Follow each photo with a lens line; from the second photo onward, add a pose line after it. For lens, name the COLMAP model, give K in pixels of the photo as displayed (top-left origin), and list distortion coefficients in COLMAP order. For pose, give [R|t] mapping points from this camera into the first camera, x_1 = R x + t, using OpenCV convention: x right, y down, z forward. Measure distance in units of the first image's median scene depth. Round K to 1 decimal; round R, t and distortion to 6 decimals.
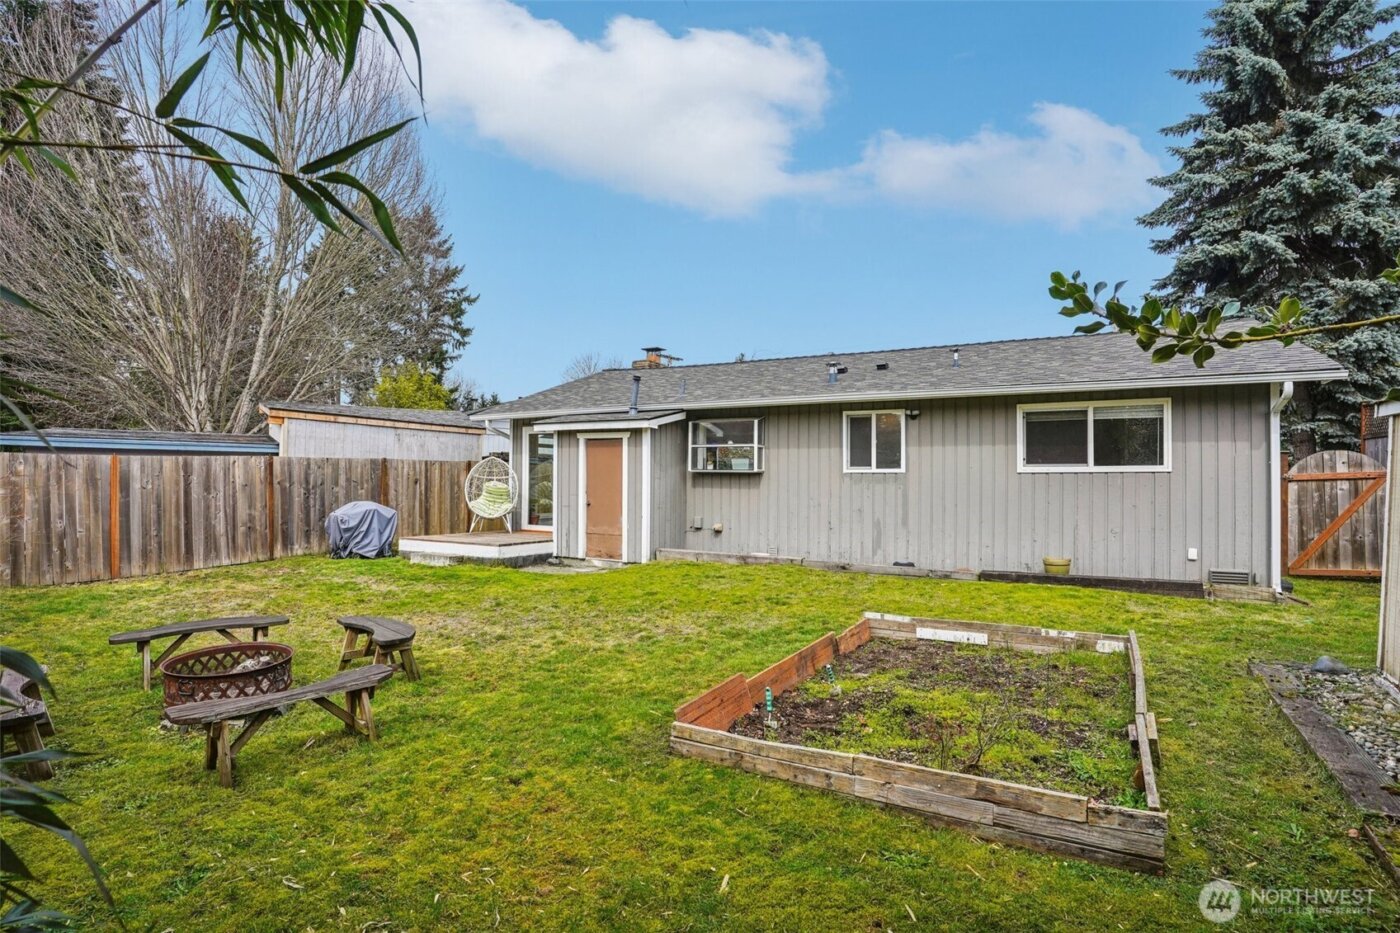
lens RADIAL K [[690.8, 0, 702.0], [0, 690.8, 462.2], [0, 0, 1]] dist [-0.063871, 0.049482]
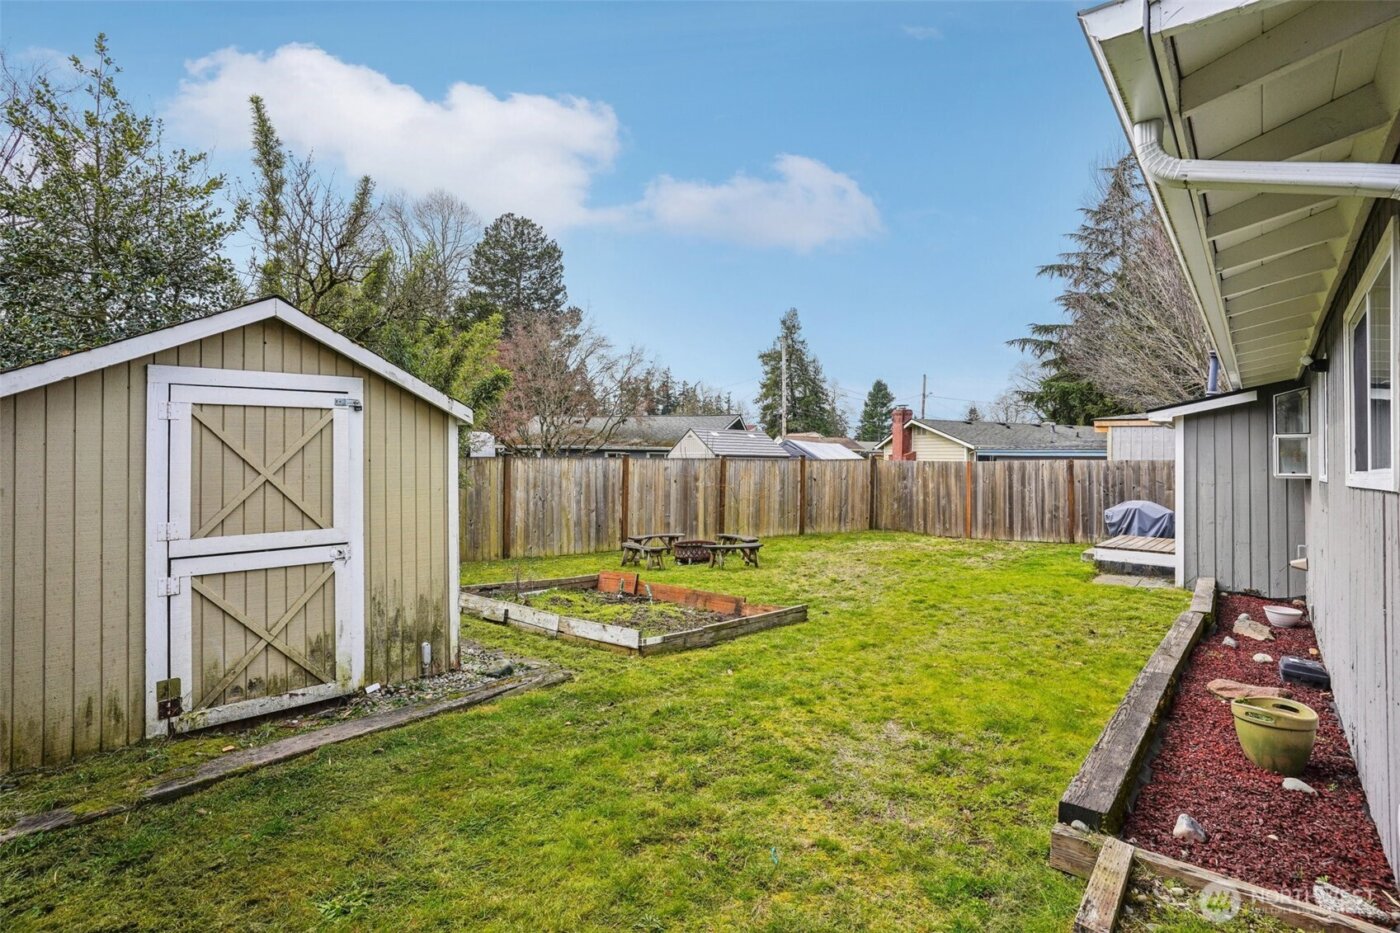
lens RADIAL K [[690.8, 0, 702.0], [0, 690.8, 462.2], [0, 0, 1]] dist [-0.063871, 0.049482]
pose [[-0.155667, -0.007992, -0.987777, 0.748688], [0.011348, 0.999887, -0.009879, 0.000365], [0.987744, -0.012747, -0.155559, 0.564247]]
